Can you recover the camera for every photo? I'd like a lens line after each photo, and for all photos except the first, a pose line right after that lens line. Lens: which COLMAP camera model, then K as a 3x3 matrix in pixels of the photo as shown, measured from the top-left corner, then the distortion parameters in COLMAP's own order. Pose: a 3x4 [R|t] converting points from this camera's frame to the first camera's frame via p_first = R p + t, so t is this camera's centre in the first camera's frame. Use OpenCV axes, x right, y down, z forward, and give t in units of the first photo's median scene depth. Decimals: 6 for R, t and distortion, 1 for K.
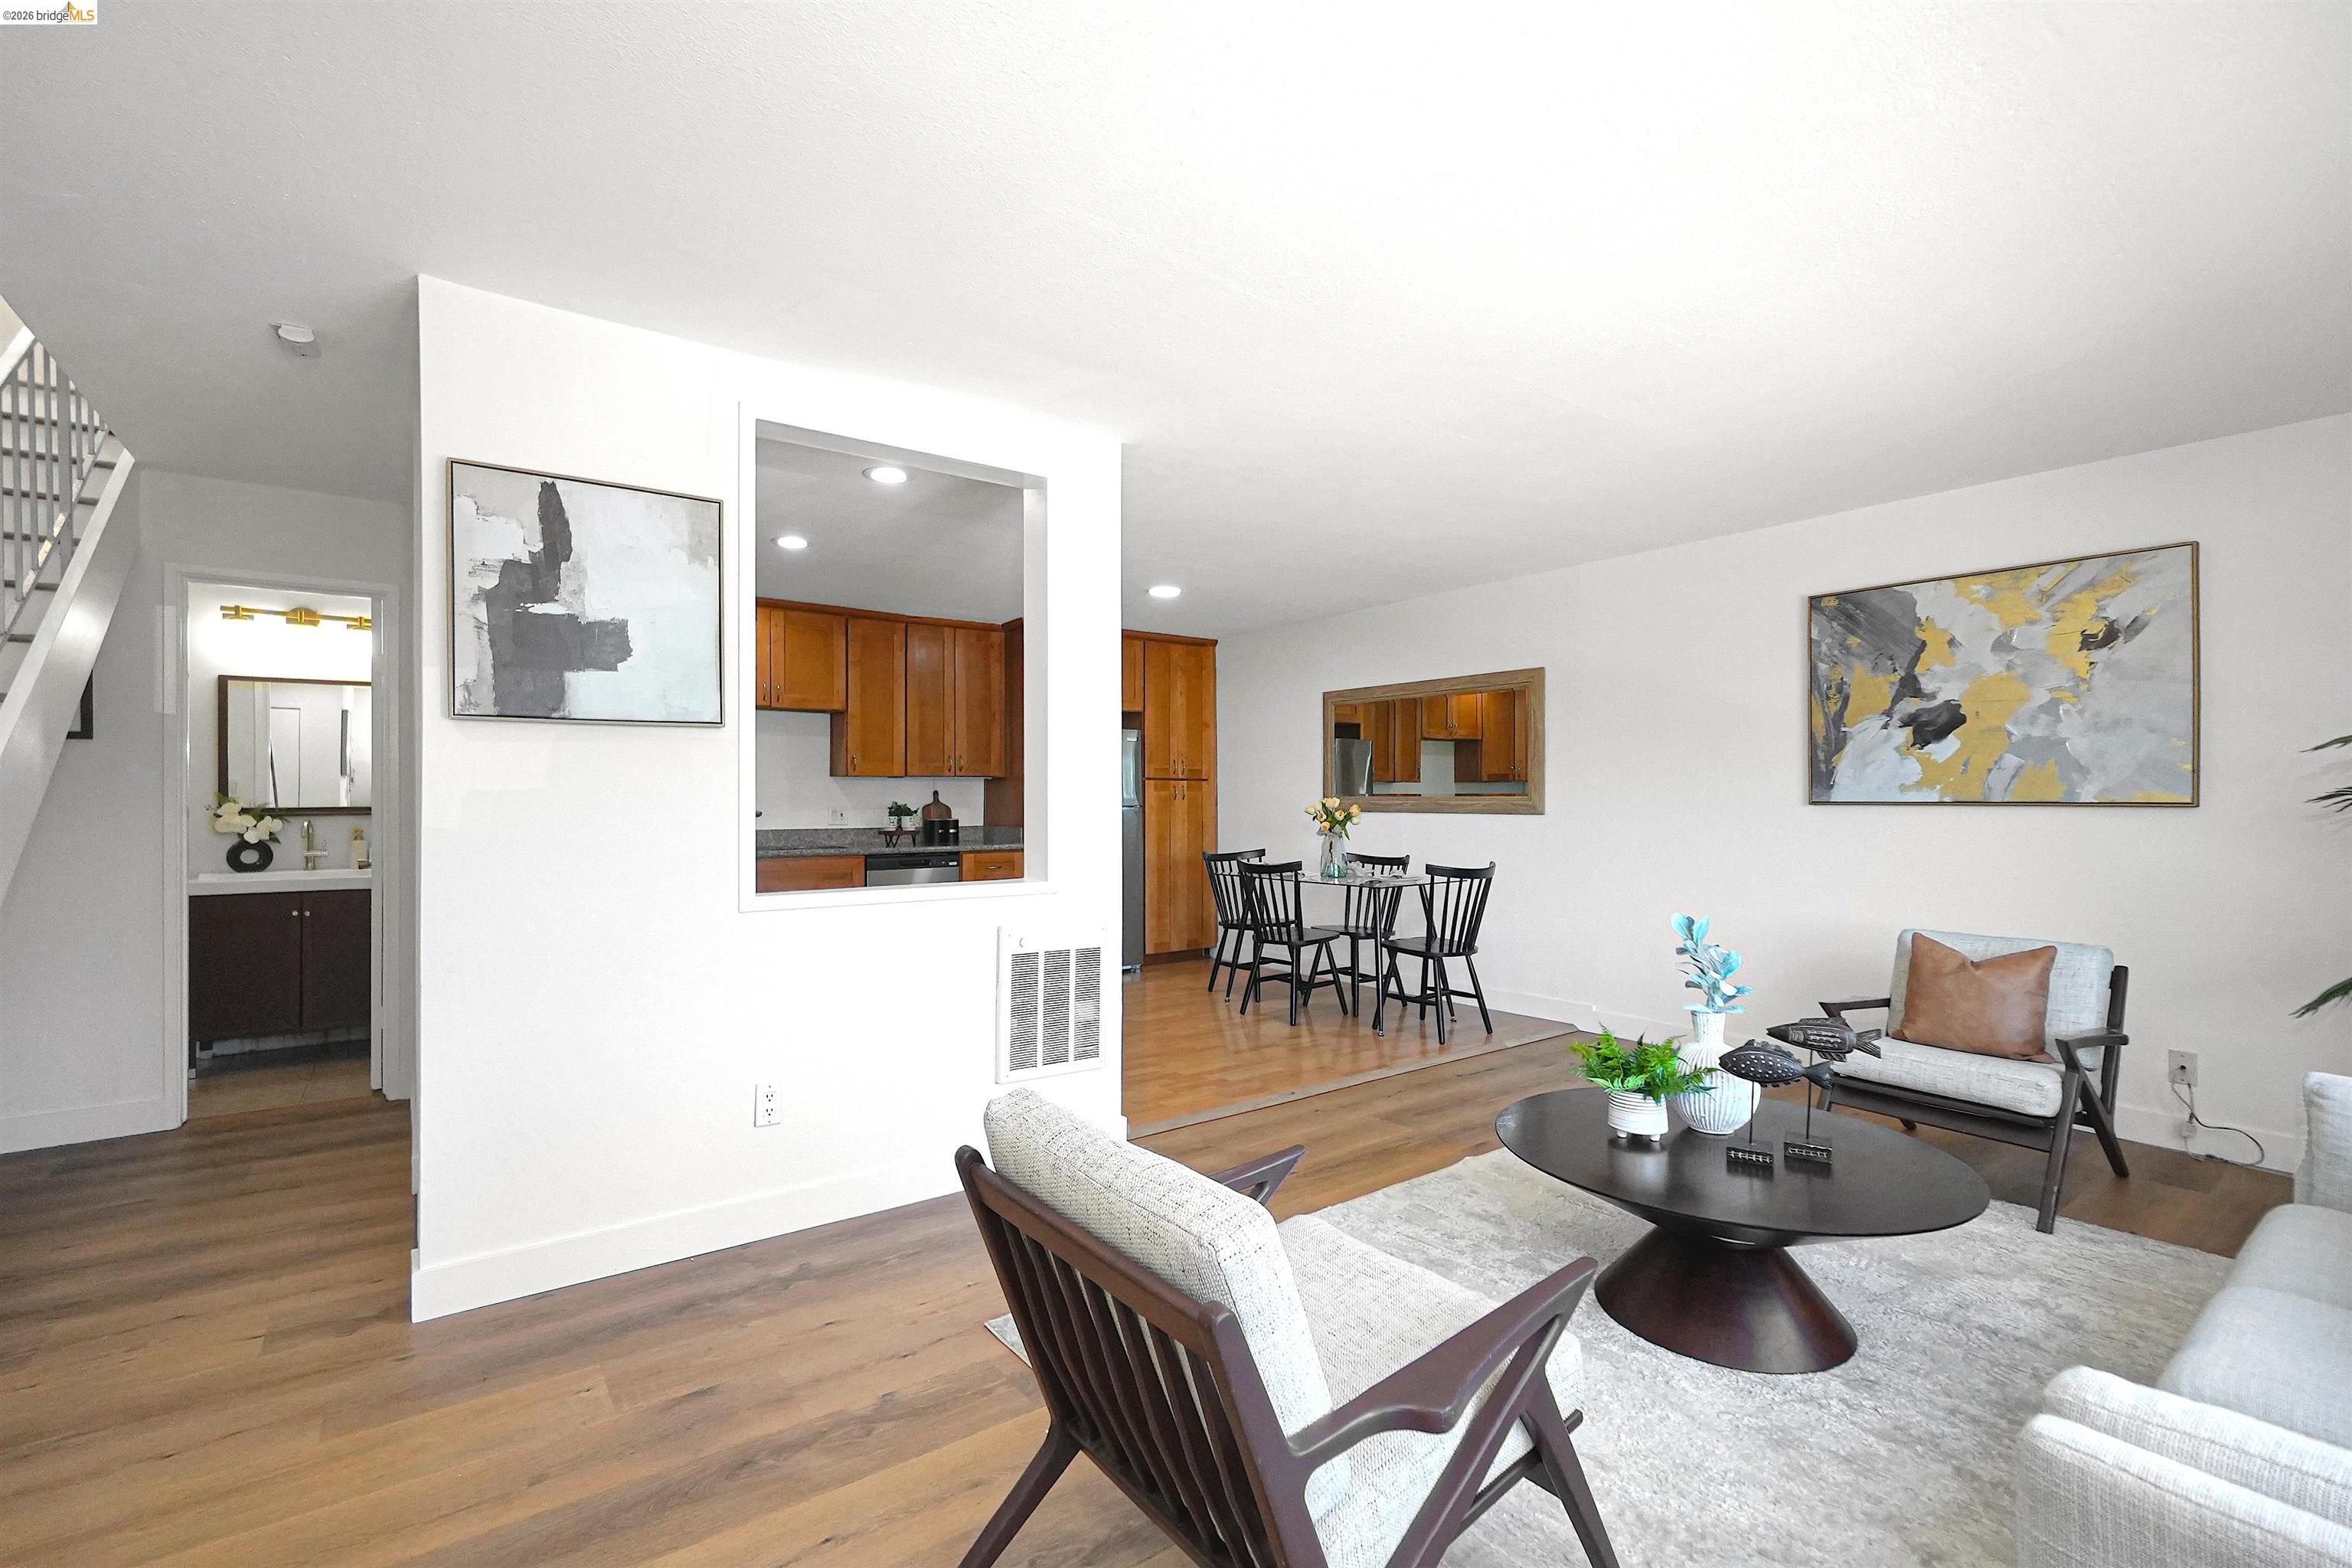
lens RADIAL K [[1044.0, 0, 1175.6], [0, 1044.0, 785.9], [0, 0, 1]] dist [0.001038, 0.004395]
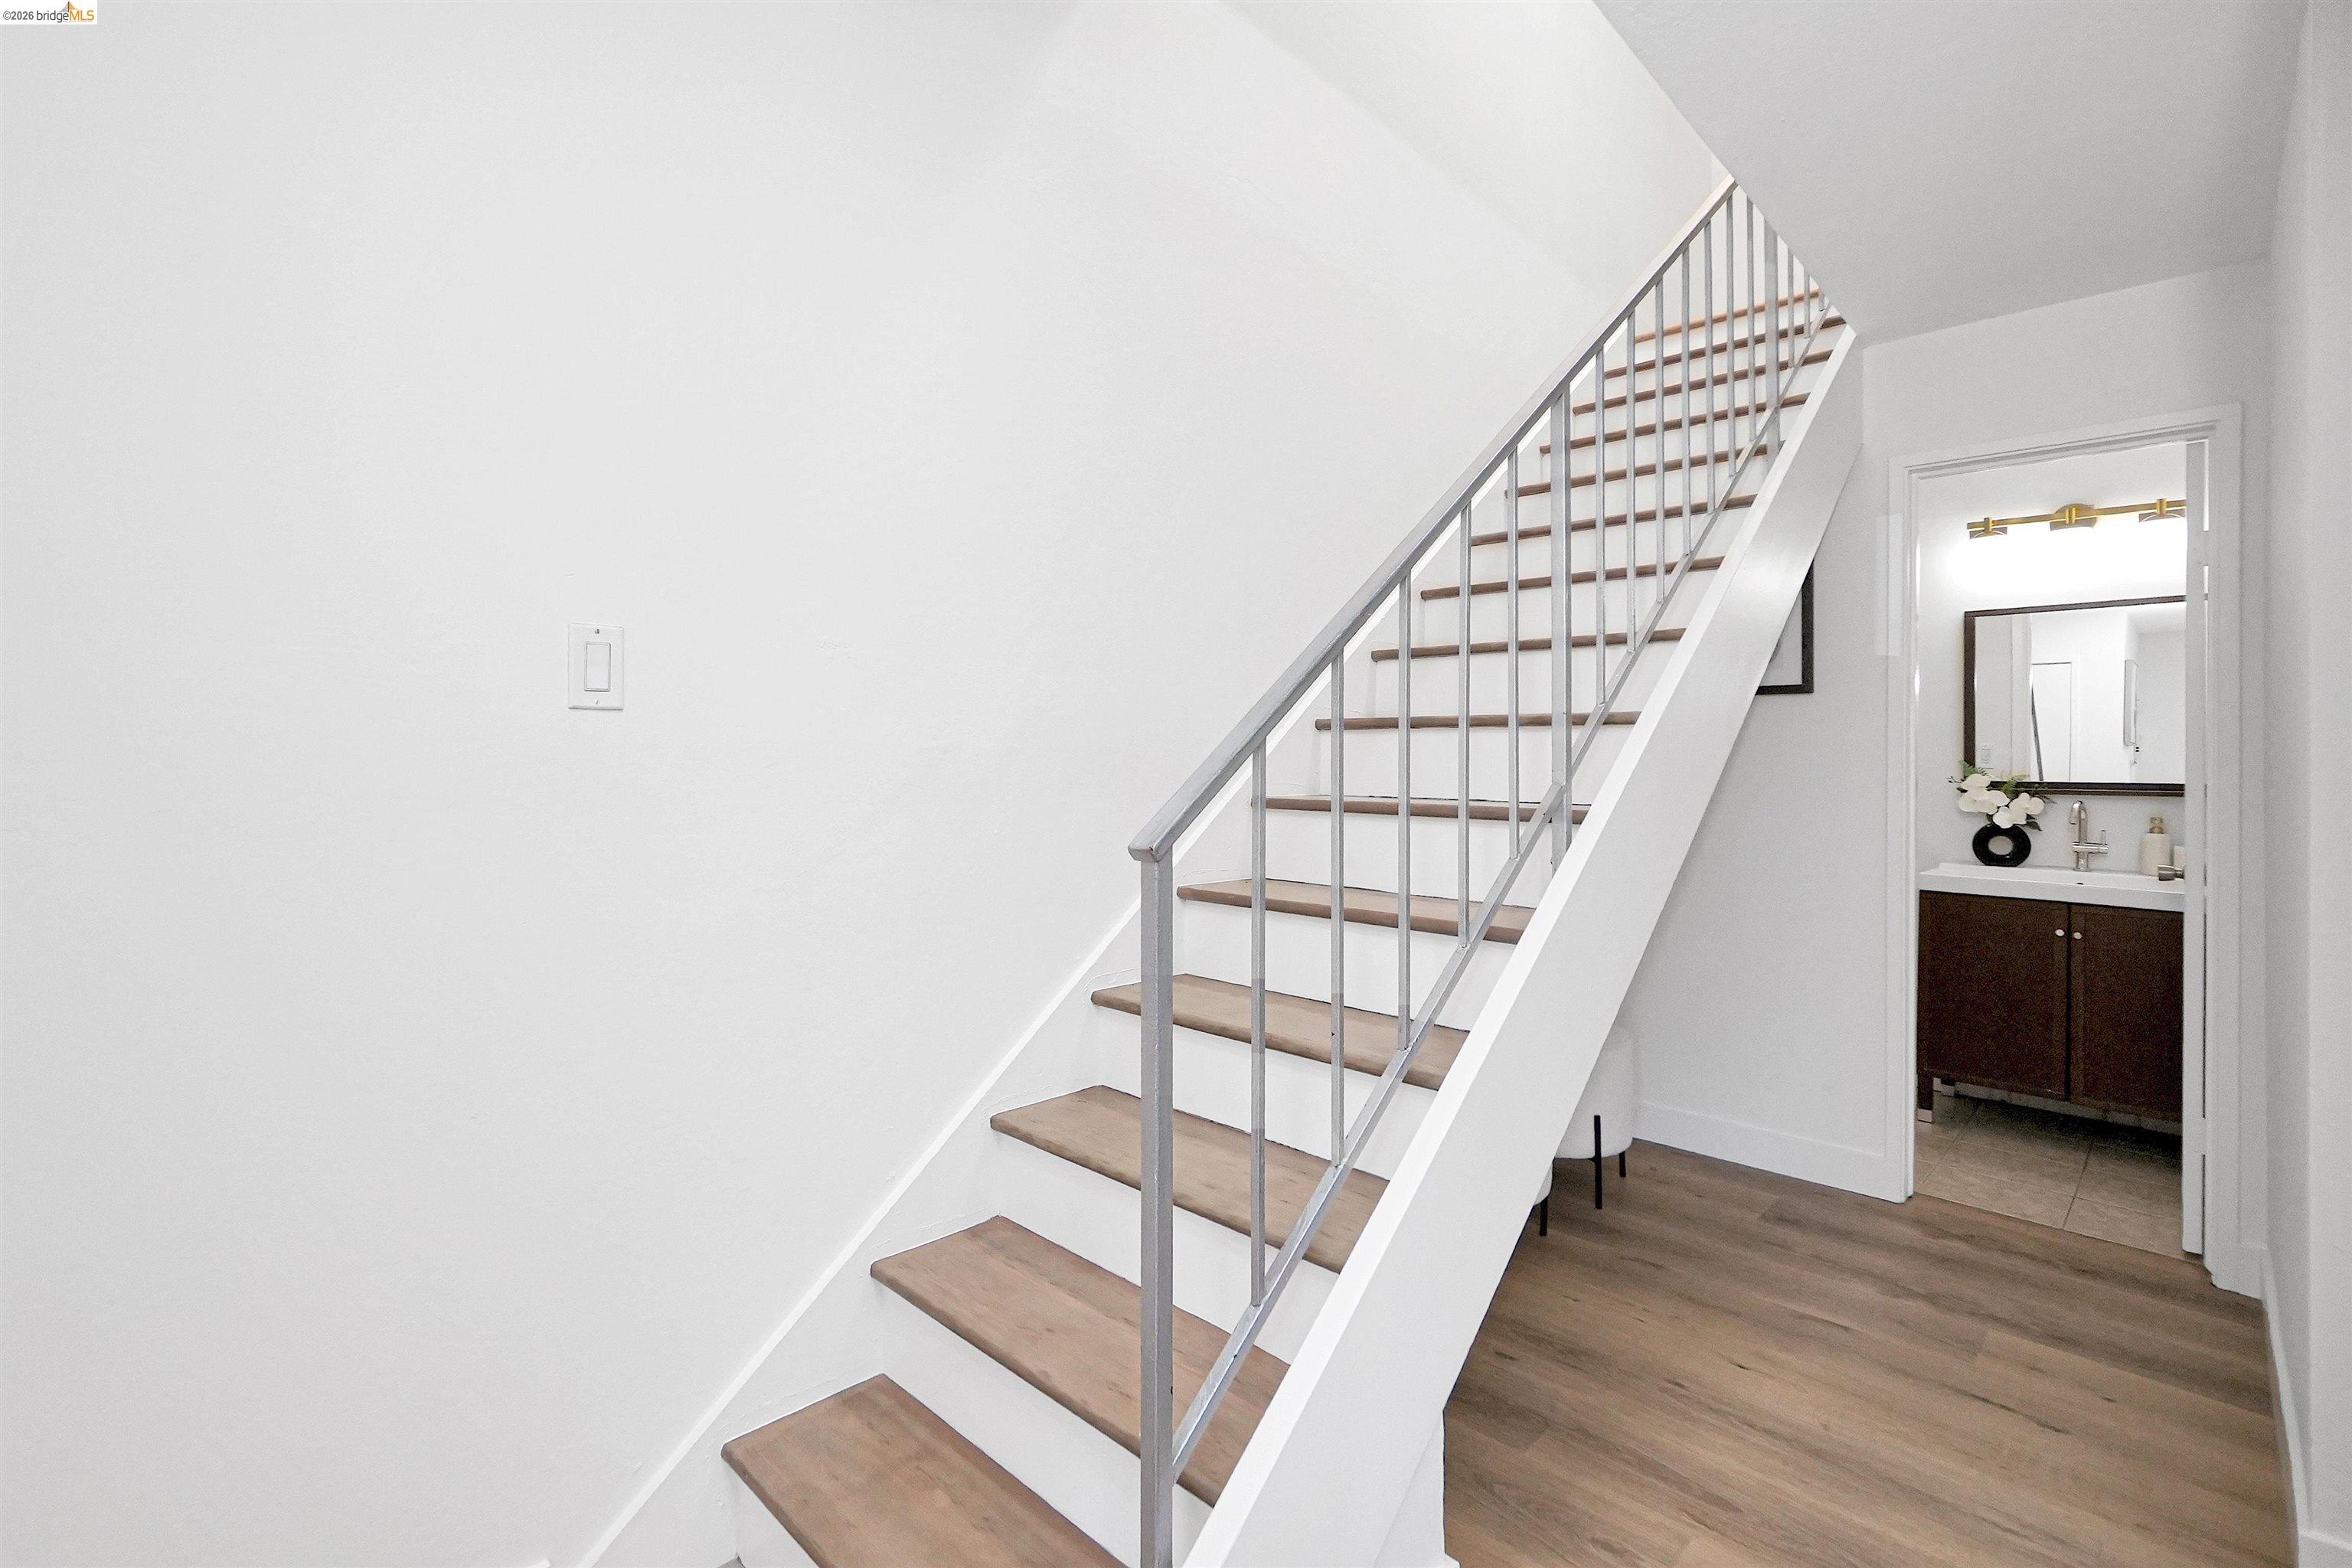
lens RADIAL K [[1044.0, 0, 1163.4], [0, 1044.0, 763.3], [0, 0, 1]] dist [0.001038, 0.004395]
pose [[0.157016, 0.004839, -0.987584, -0.231162], [-0.002603, 0.999987, 0.004486, 0.006021], [0.987593, 0.001866, 0.157026, 0.283103]]
